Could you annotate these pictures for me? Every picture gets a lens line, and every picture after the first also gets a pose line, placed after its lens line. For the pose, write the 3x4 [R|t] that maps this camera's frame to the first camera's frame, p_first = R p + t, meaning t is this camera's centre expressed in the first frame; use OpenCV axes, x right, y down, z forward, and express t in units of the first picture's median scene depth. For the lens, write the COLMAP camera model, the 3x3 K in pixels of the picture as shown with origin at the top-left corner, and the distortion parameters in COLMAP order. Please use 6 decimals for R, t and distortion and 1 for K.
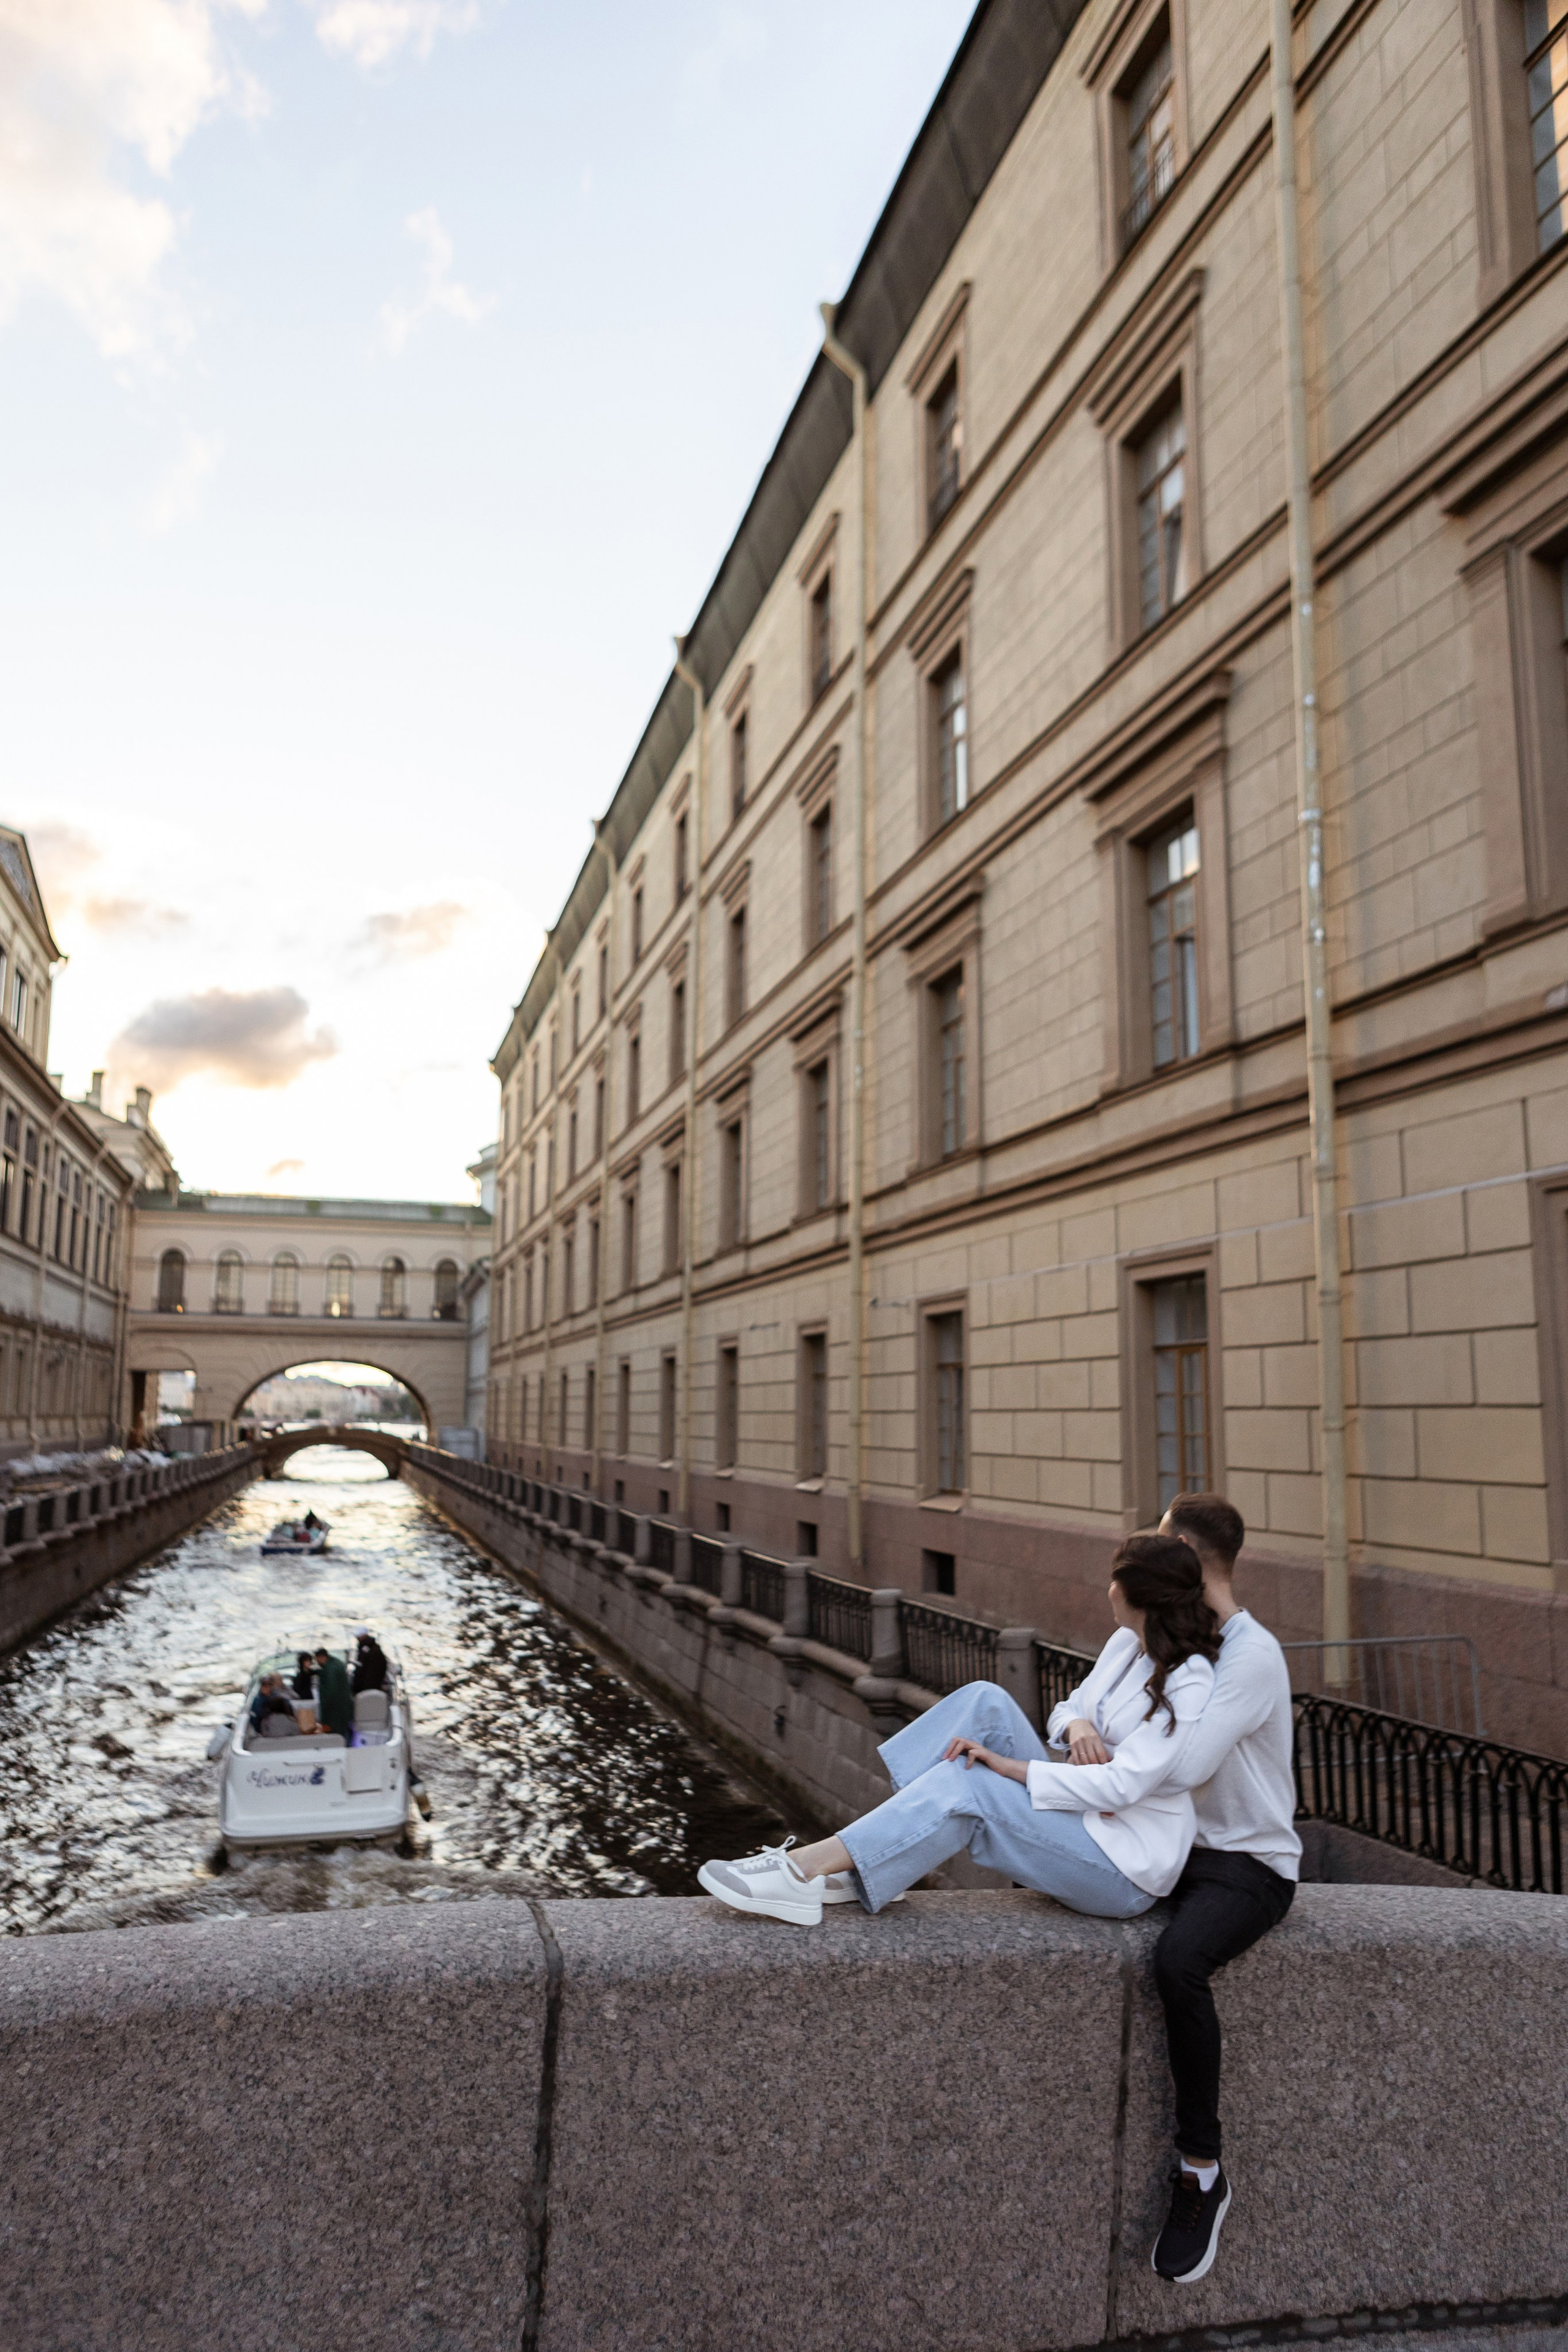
lens RADIAL K [[1668.9, 0, 786.9], [0, 1668.9, 1167.3], [0, 0, 1]] dist [-0.019819, 0.015042]
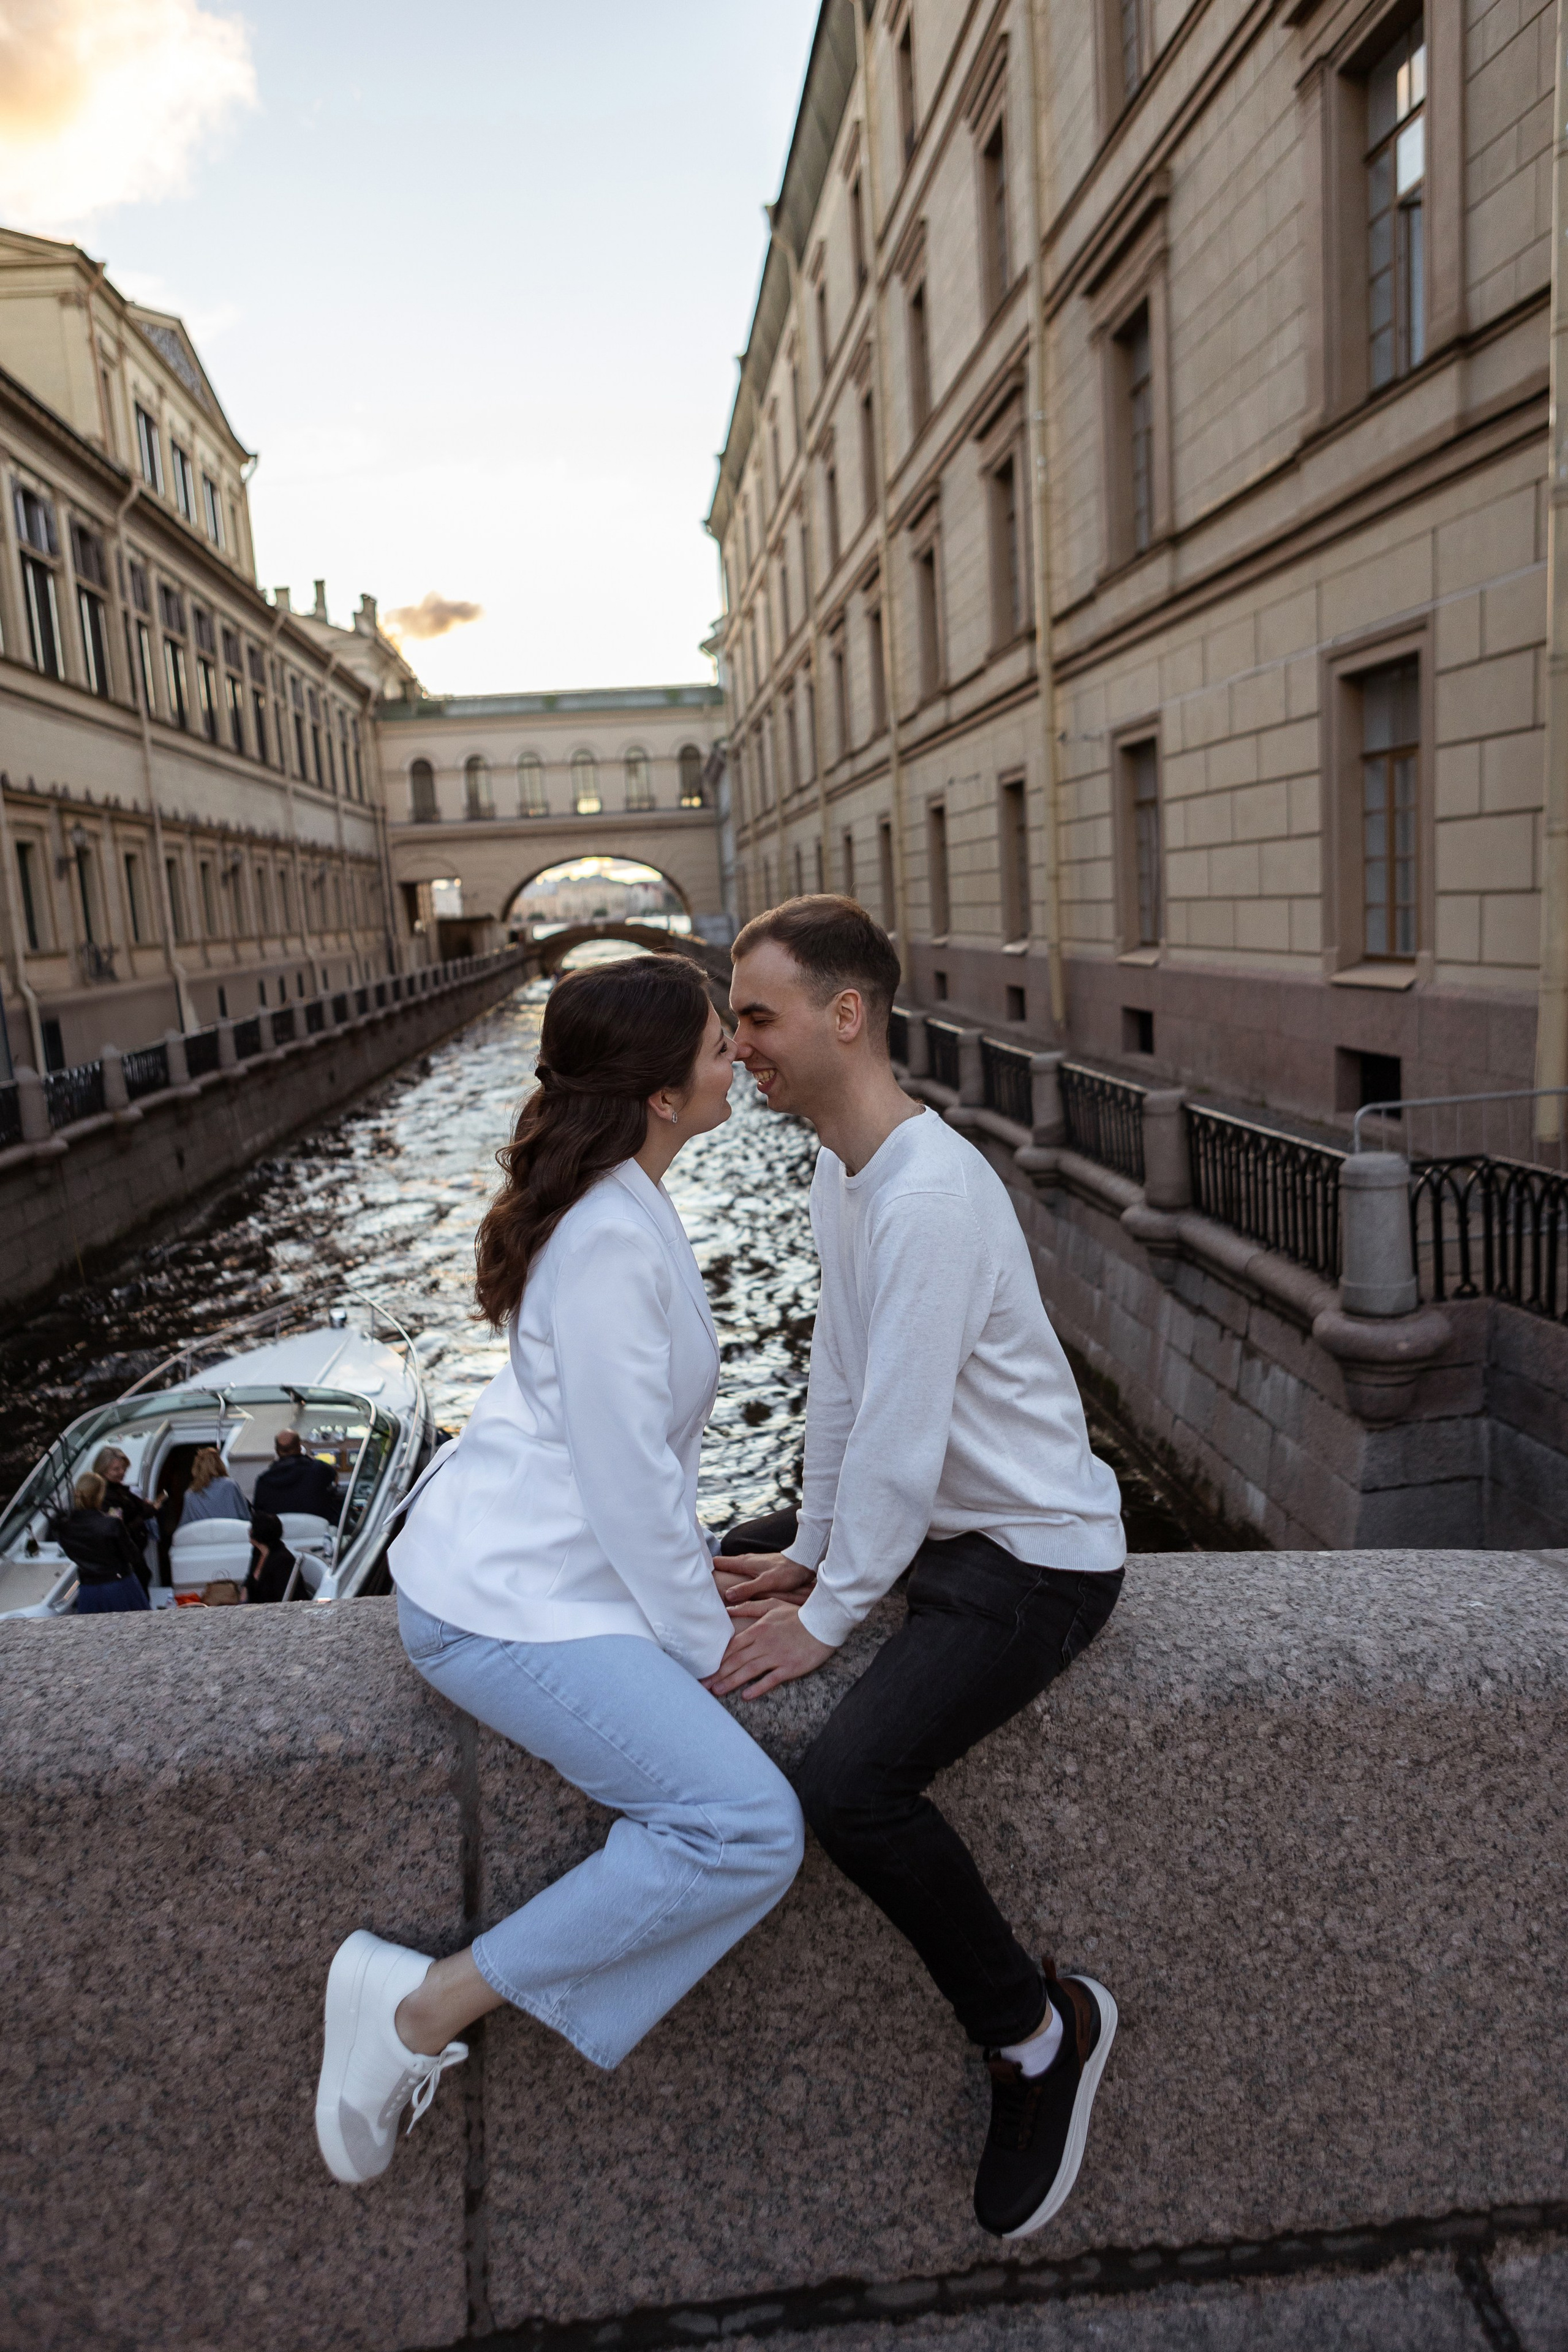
lens RADIAL K [[1652.9, 0, 774.8], [0, 1652.9, 1183.3], [0, 0, 1]] dist [-0.026159, 0.017255]
pose [[0.981512, -0.039215, -0.187339, 0.074531], [0.096483, 0.946700, 0.307329, 0.027899], [0.165301, -0.319722, 0.932981, 0.108134]]
